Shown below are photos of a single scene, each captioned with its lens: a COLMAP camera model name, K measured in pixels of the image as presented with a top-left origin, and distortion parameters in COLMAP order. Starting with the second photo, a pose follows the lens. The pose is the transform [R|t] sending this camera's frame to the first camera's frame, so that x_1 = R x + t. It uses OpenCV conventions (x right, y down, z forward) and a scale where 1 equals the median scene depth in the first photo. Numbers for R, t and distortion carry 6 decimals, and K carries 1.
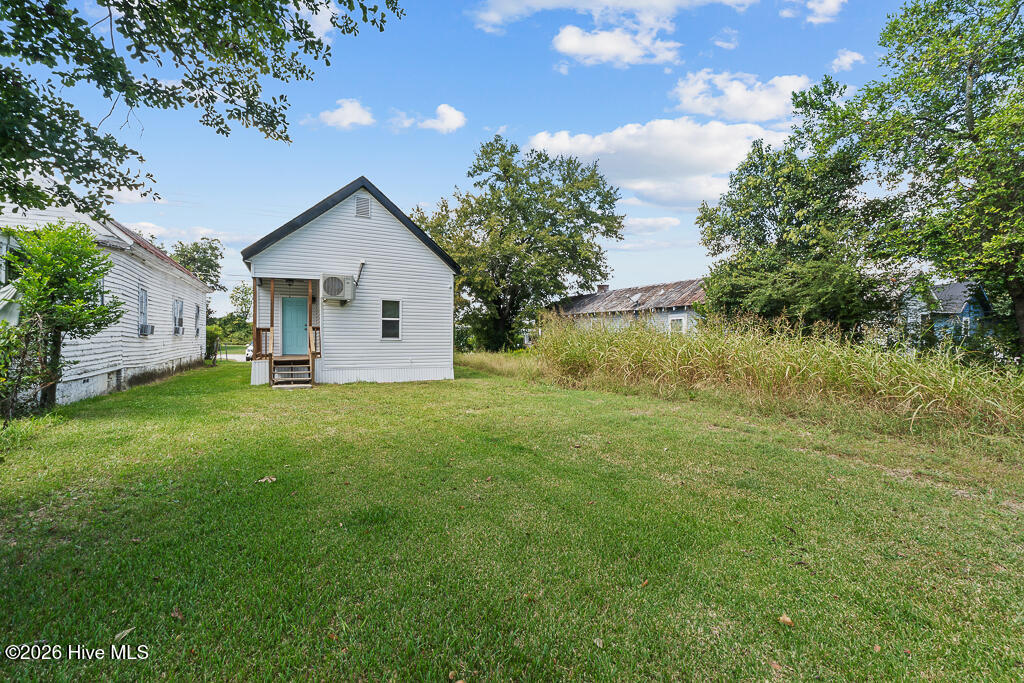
lens RADIAL K [[439.2, 0, 536.1], [0, 439.2, 334.7], [0, 0, 1]] dist [-0.002054, -0.000179]
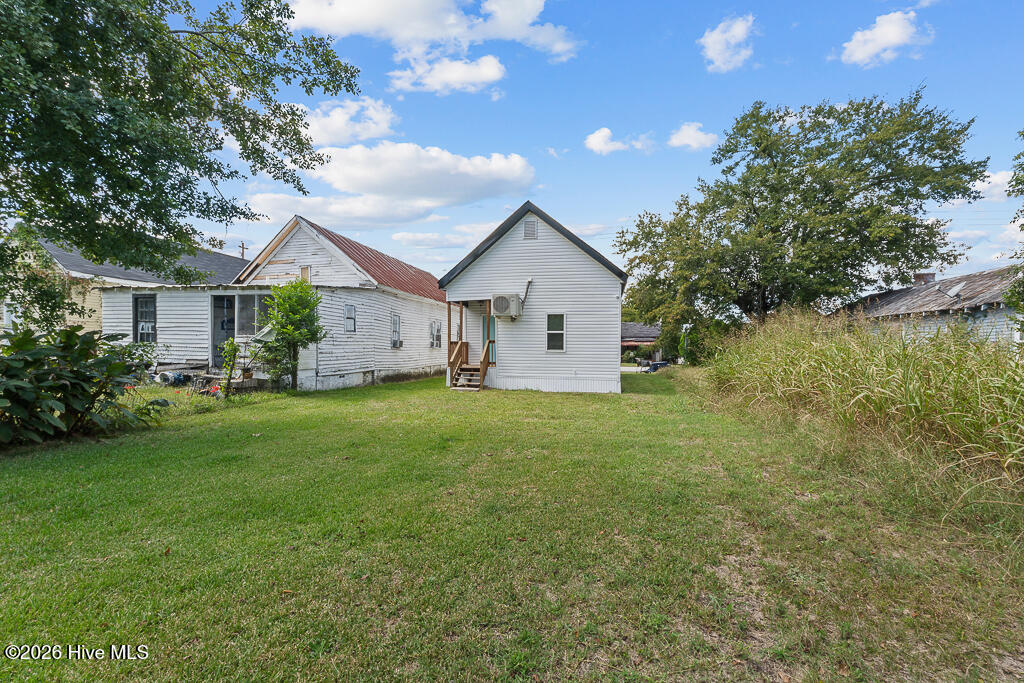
lens RADIAL K [[461.1, 0, 511.4], [0, 461.1, 369.5], [0, 0, 1]] dist [-0.000207, 0.000077]
pose [[0.757844, 0.029316, -0.651776, 0.310227], [0.000276, 0.998976, 0.045253, 0.004311], [0.652435, -0.034475, 0.757060, 0.090283]]
